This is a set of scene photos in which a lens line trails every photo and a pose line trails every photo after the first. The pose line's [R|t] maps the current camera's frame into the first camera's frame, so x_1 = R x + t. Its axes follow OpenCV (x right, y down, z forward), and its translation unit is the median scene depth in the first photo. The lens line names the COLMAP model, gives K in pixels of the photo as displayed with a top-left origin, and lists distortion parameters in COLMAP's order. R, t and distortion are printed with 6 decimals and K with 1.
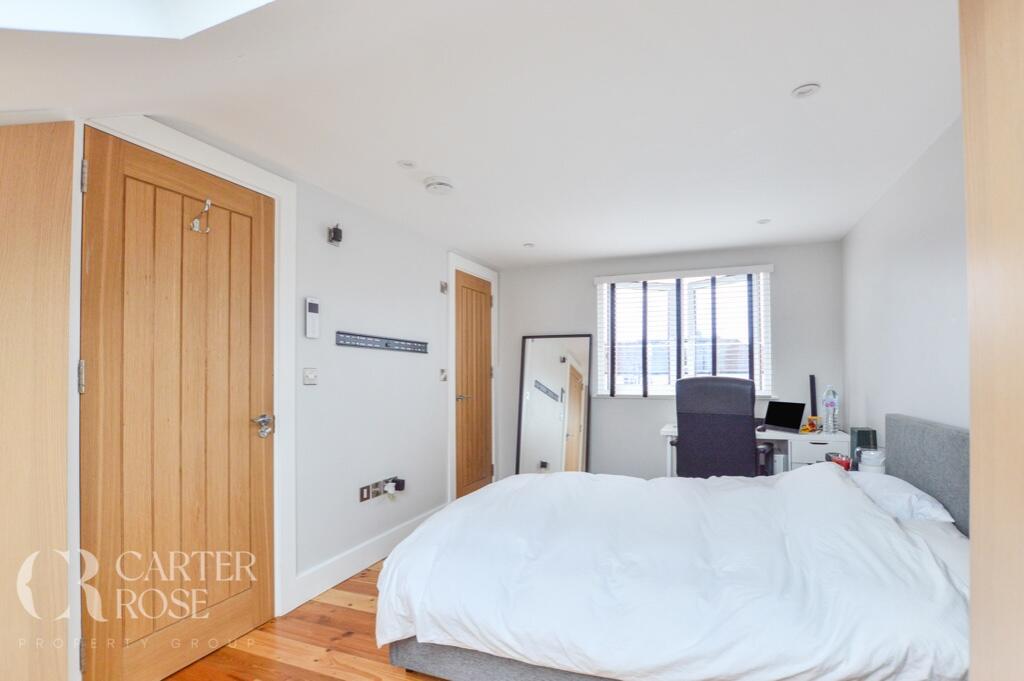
lens RADIAL K [[475.6, 0, 530.3], [0, 475.6, 364.1], [0, 0, 1]] dist [-0.032293, 0.000434]
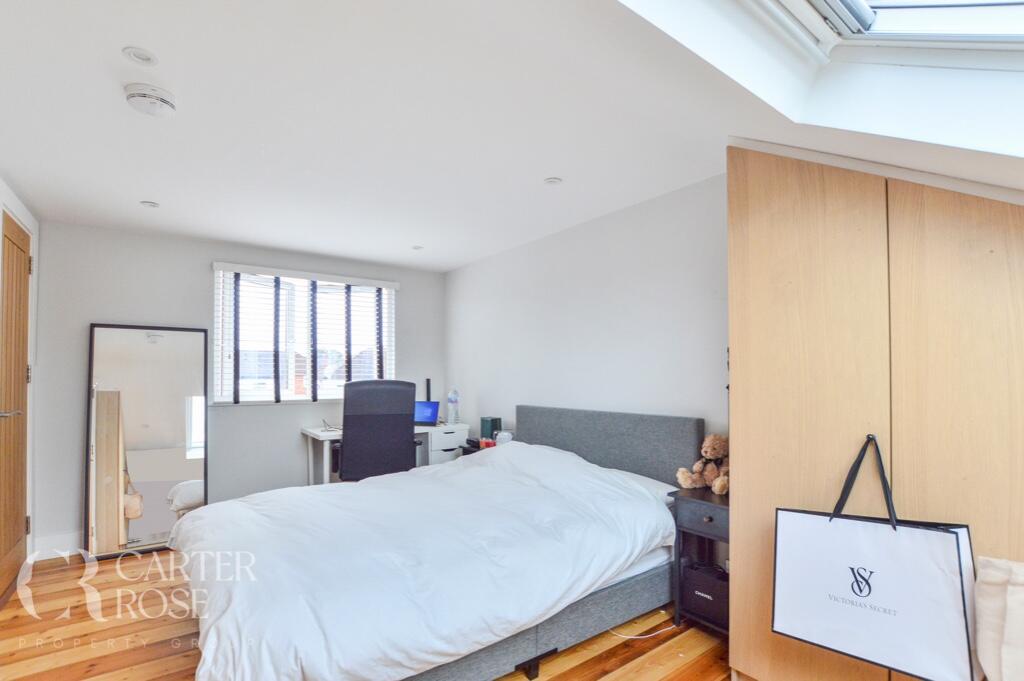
lens RADIAL K [[475.6, 0, 508.2], [0, 475.6, 367.2], [0, 0, 1]] dist [-0.032293, 0.000434]
pose [[0.552576, 0.020555, 0.833209, -0.300347], [-0.016927, 0.999766, -0.013438, 0.005851], [-0.833290, -0.006678, 0.552795, 0.130071]]
